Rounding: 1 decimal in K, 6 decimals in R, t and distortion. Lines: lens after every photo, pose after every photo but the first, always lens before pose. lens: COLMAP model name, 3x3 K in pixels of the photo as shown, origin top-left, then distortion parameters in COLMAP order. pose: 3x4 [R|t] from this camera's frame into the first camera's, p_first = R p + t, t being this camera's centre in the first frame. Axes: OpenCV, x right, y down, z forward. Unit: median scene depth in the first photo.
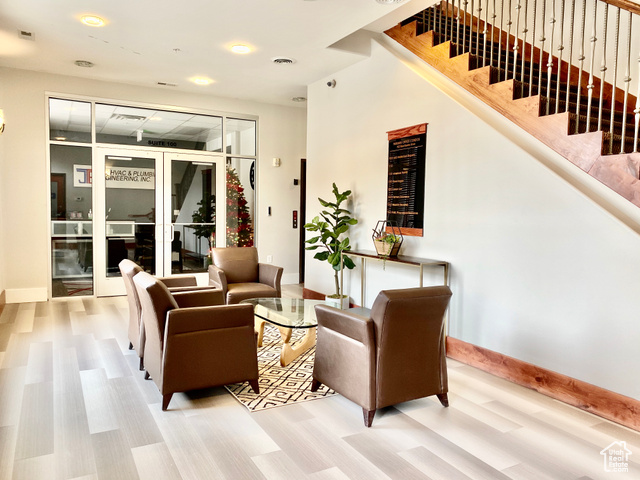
lens RADIAL K [[489.6, 0, 320.0], [0, 489.6, 240.0], [0, 0, 1]] dist [0.035348, 0.002140]
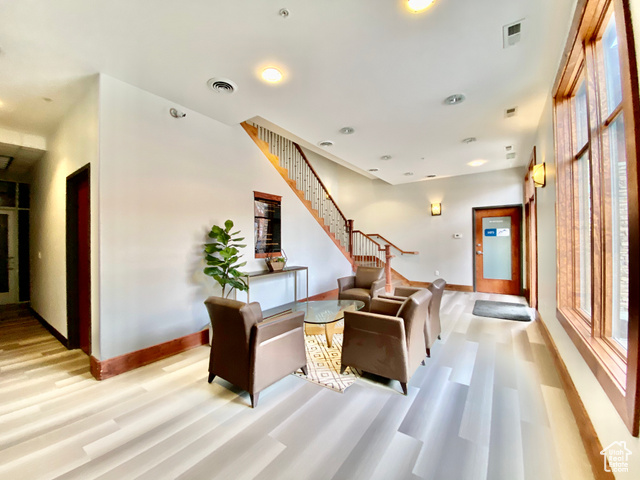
lens RADIAL K [[256.4, 0, 320.0], [0, 256.4, 240.0], [0, 0, 1]] dist [0.043588, -0.029986]
pose [[-0.445548, -0.003275, 0.895252, -0.703812], [0.064650, 0.997265, 0.035823, -0.090134], [-0.892920, 0.073839, -0.444118, 1.256319]]
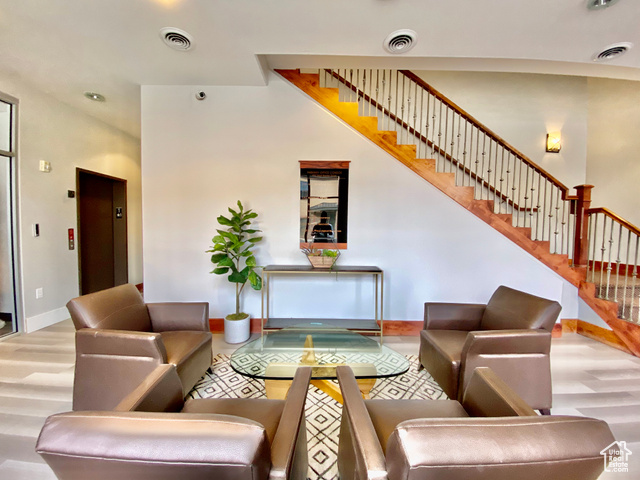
lens RADIAL K [[256.4, 0, 320.0], [0, 256.4, 240.0], [0, 0, 1]] dist [0.043588, -0.029986]
pose [[0.477096, -0.059529, 0.876833, -0.405905], [0.054470, 0.997788, 0.038103, -0.058581], [-0.877162, 0.029583, 0.479283, 0.716408]]
